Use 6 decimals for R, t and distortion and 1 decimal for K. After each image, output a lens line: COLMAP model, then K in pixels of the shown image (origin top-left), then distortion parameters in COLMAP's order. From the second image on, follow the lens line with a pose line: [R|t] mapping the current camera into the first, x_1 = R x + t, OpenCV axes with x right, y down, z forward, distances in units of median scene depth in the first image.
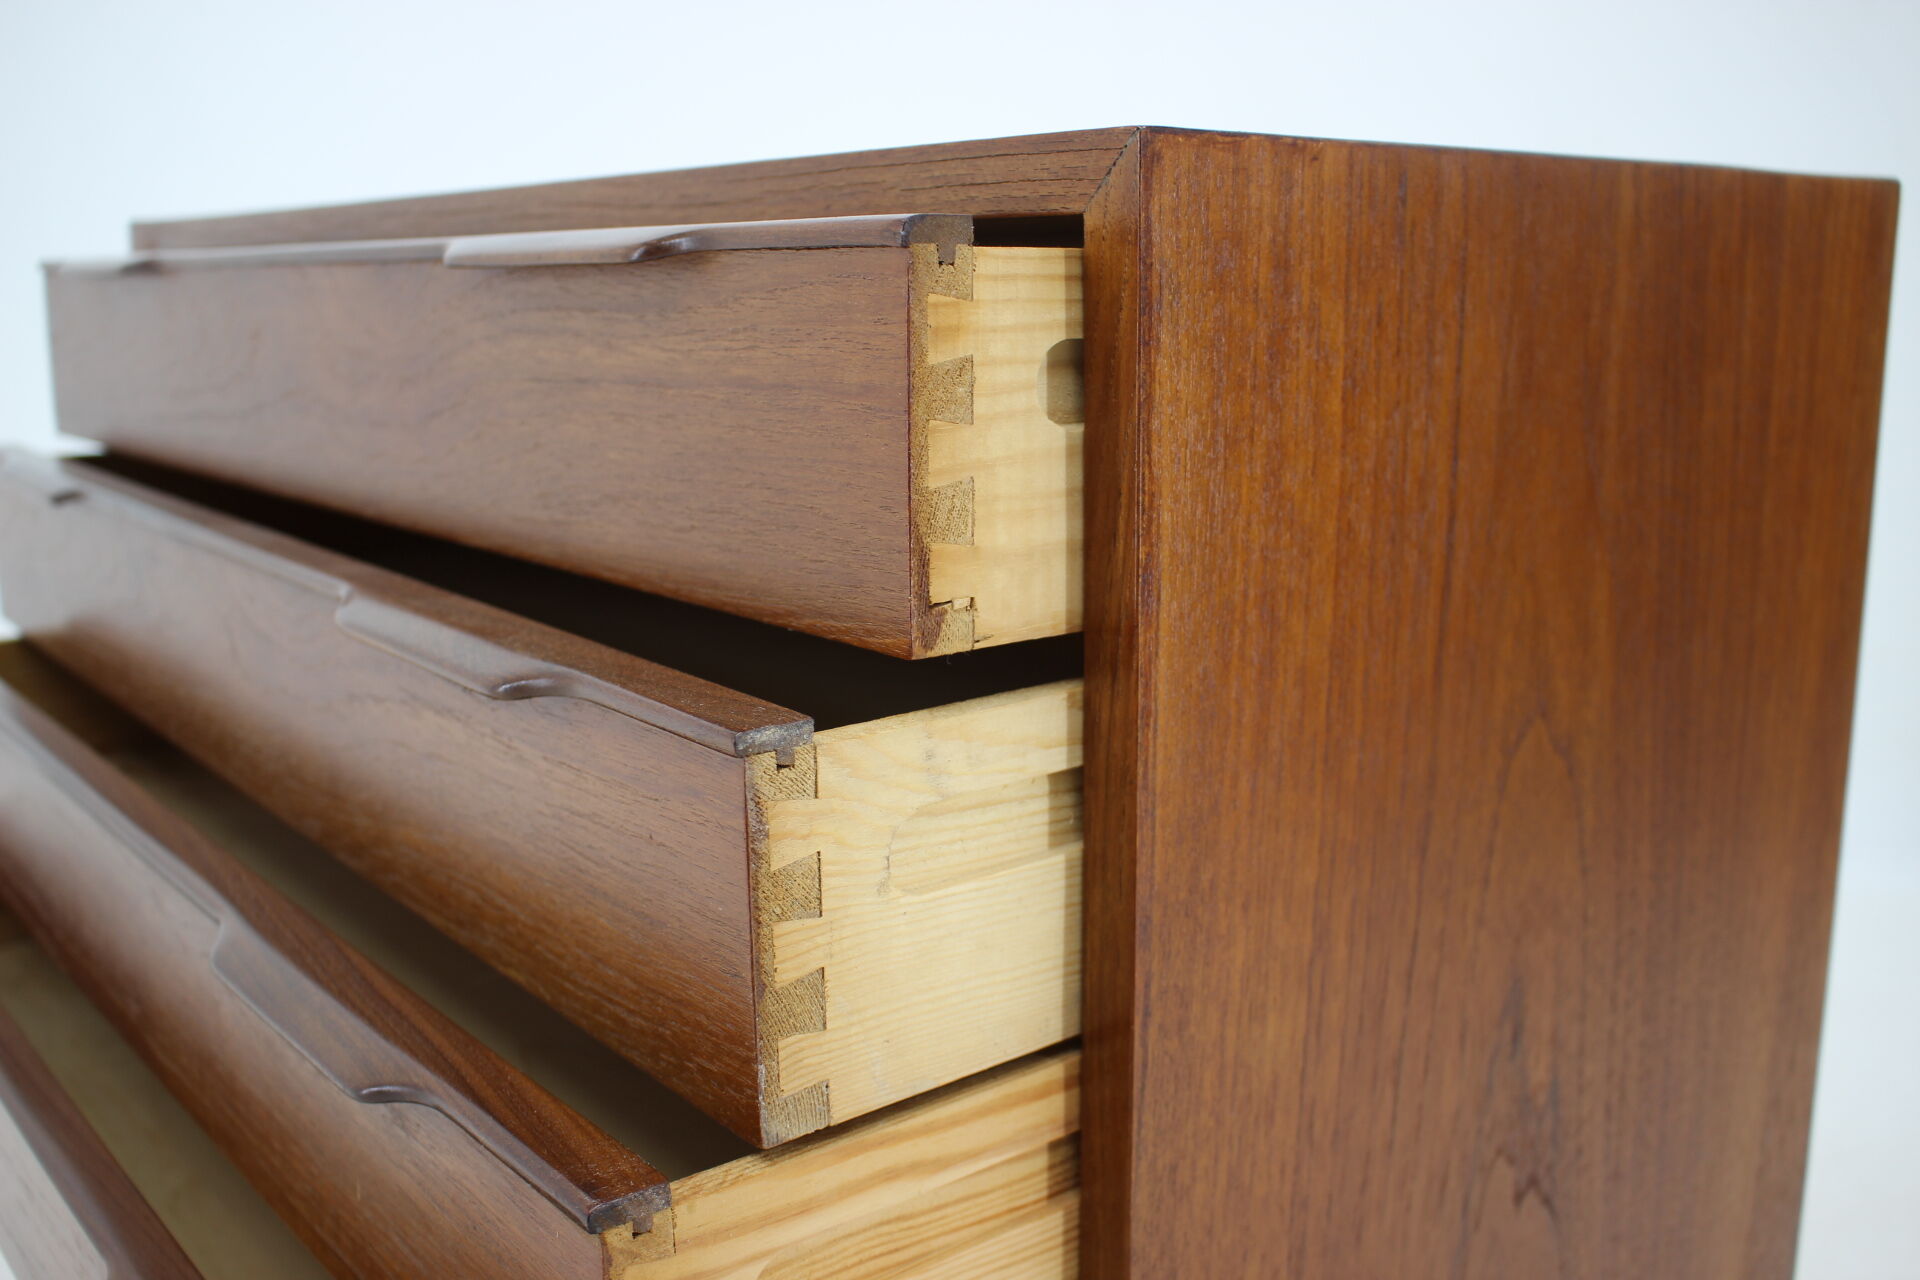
lens RADIAL K [[1825.1, 0, 960.0], [0, 1825.1, 640.0], [0, 0, 1]] dist [-0.089976, 0.008923]
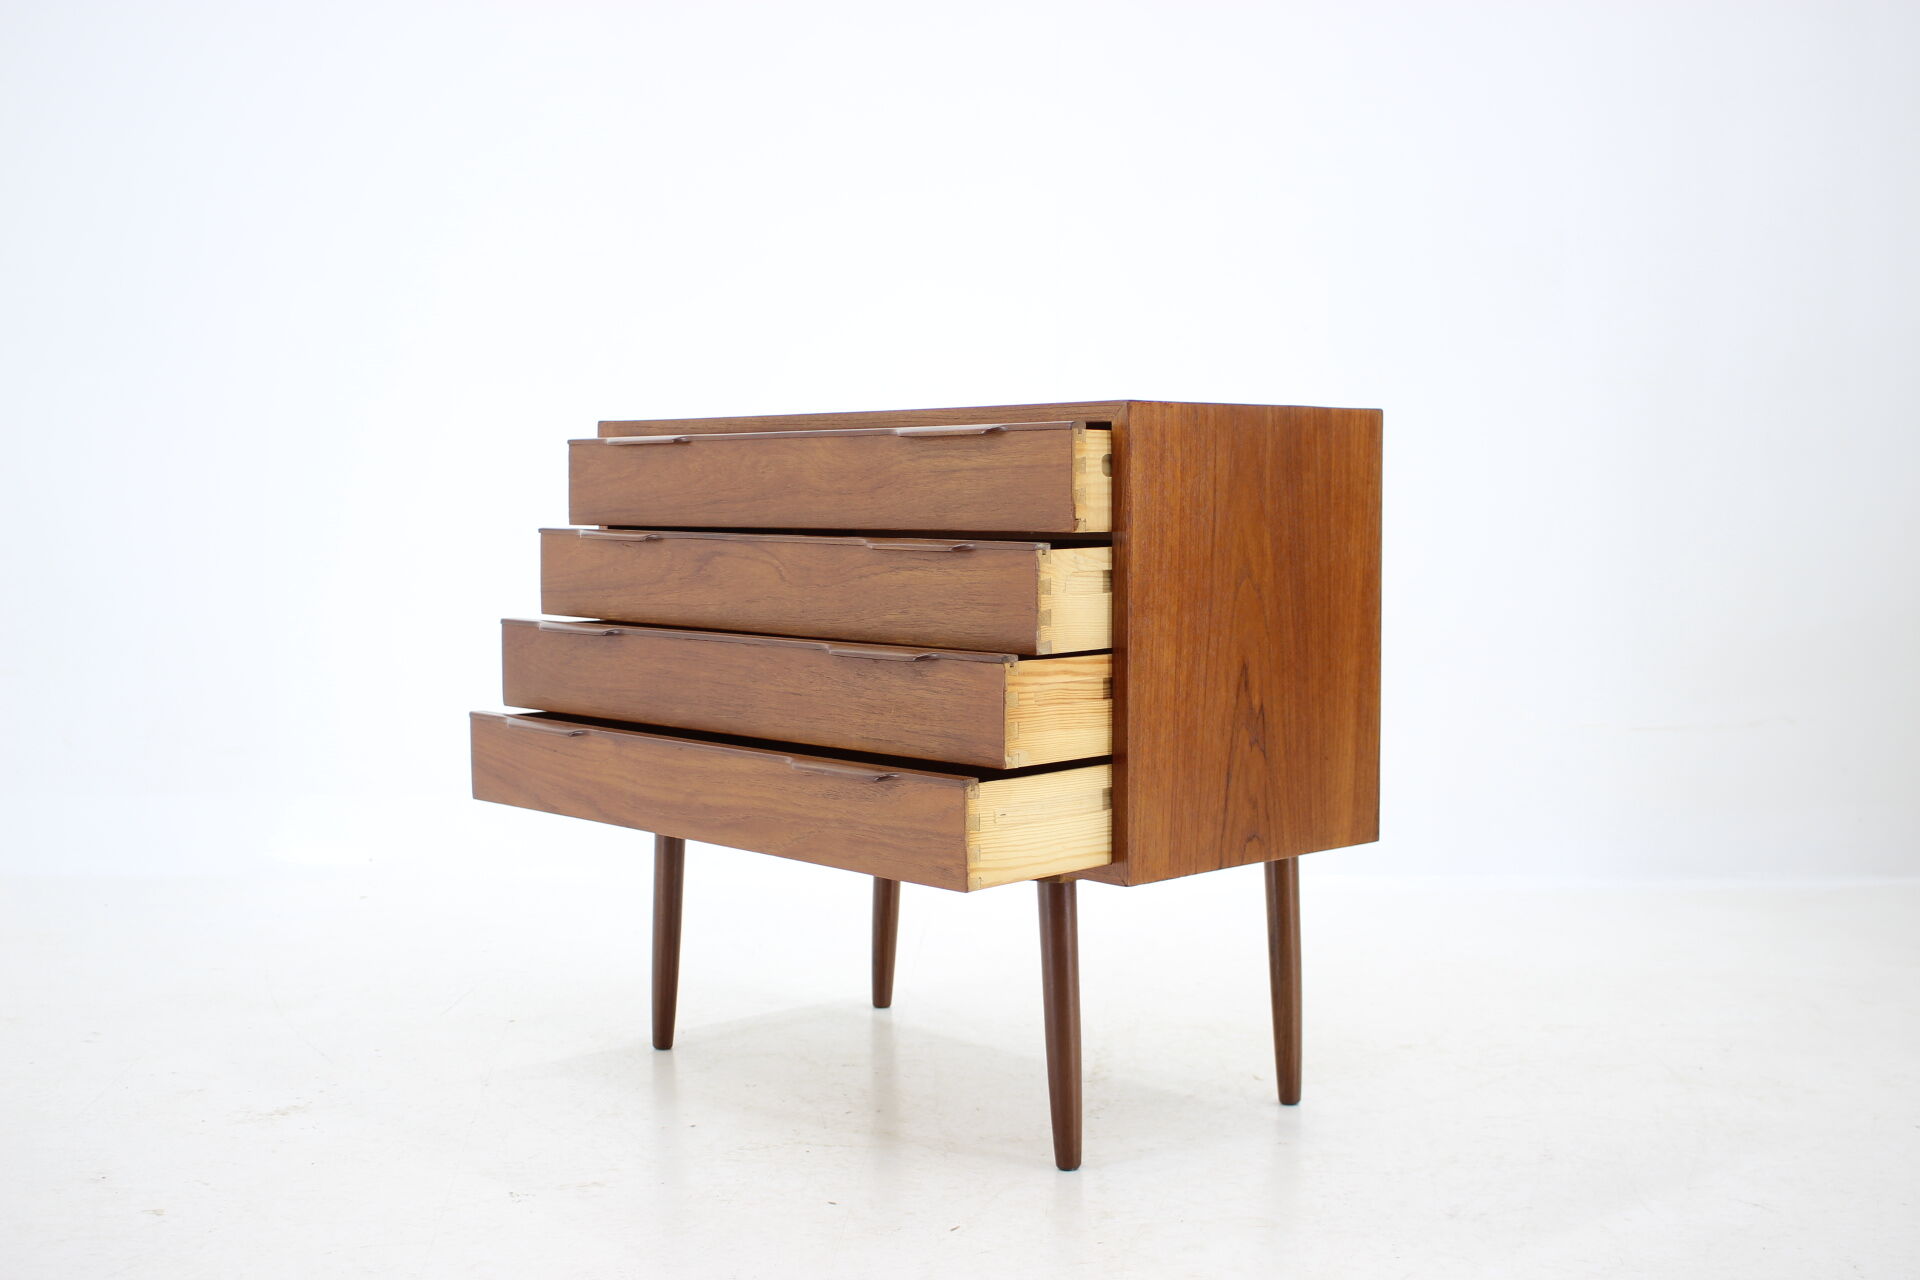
lens RADIAL K [[2400.1, 0, 960.0], [0, 2400.1, 640.0], [0, 0, 1]] dist [-0.004459, 0.011295]
pose [[0.996577, -0.001290, 0.082662, -0.622076], [0.013017, 0.989854, -0.141492, 0.868211], [-0.081641, 0.142083, 0.986482, -3.630054]]
